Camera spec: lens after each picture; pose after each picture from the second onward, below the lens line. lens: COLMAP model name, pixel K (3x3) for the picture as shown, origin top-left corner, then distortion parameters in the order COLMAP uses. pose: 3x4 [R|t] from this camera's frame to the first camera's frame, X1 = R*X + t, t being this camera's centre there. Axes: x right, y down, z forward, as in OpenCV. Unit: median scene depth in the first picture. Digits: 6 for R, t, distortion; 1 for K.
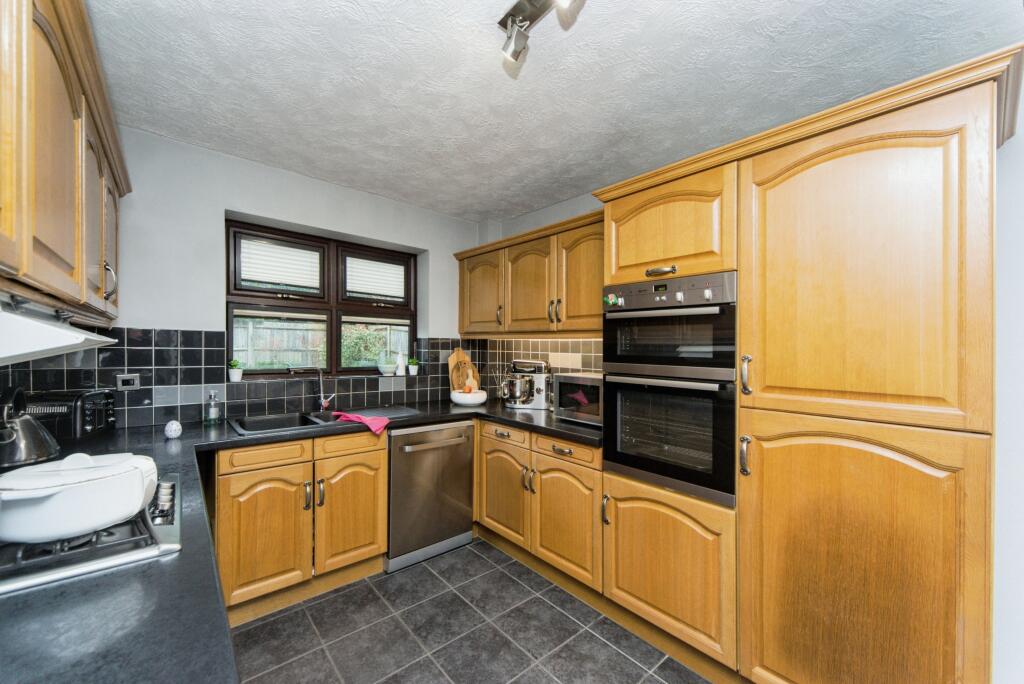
lens RADIAL K [[395.1, 0, 511.0], [0, 395.1, 354.3], [0, 0, 1]] dist [0.001615, 0.000288]
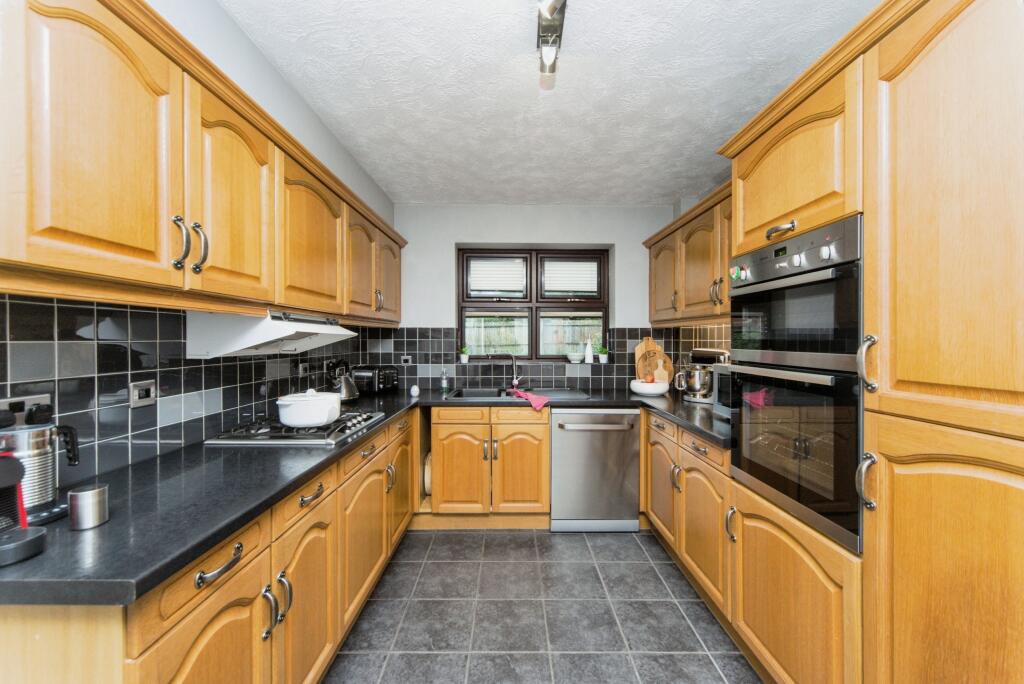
lens RADIAL K [[393.7, 0, 513.6], [0, 393.7, 347.9], [0, 0, 1]] dist [0.000423, -0.000047]
pose [[0.760176, -0.001481, -0.649716, 0.409598], [0.001264, 0.999999, -0.000800, 0.018055], [0.649716, -0.000213, 0.760177, 0.057579]]
